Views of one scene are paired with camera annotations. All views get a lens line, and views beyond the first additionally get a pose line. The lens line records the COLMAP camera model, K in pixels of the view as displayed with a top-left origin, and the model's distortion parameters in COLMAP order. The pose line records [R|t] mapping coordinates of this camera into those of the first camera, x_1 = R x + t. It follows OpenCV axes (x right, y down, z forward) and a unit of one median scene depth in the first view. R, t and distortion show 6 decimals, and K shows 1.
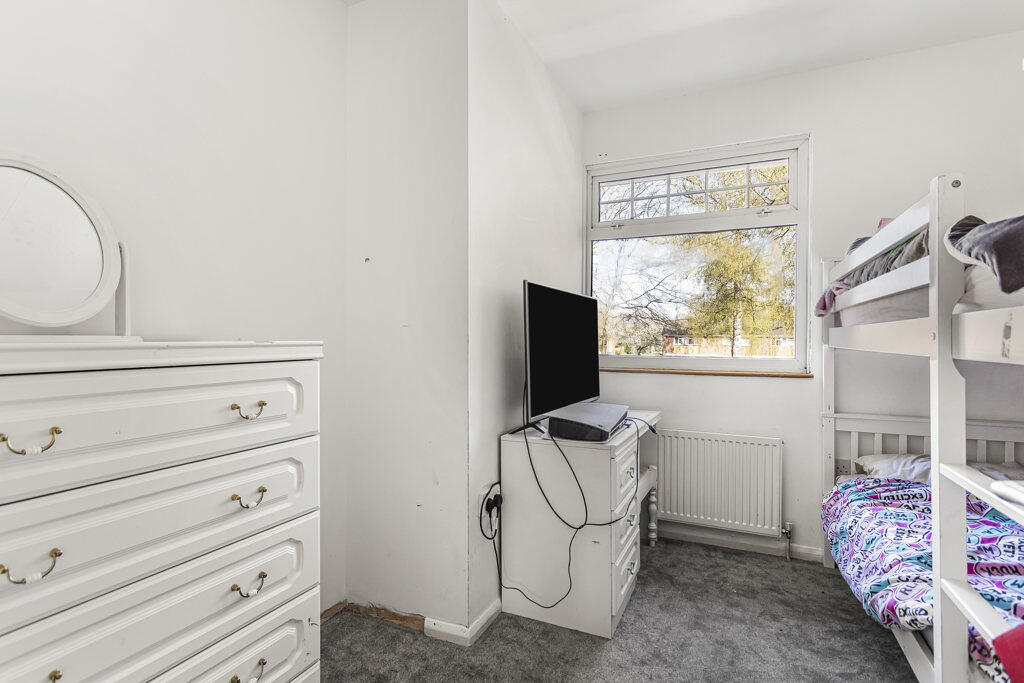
lens RADIAL K [[507.4, 0, 512.7], [0, 507.4, 341.4], [0, 0, 1]] dist [0.005975, 0.000358]
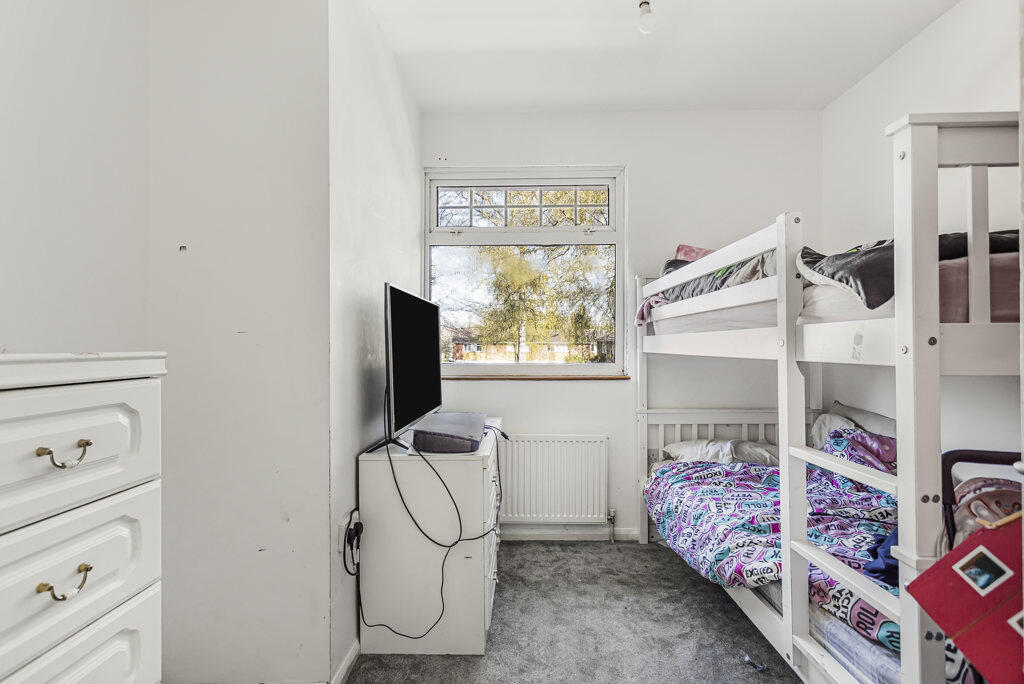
lens RADIAL K [[507.4, 0, 512.4], [0, 507.4, 343.0], [0, 0, 1]] dist [0.005975, 0.000358]
pose [[0.916181, -0.003224, 0.400752, -0.140497], [0.007733, 0.999924, -0.009634, -0.001568], [-0.400690, 0.011925, 0.916136, 0.076968]]
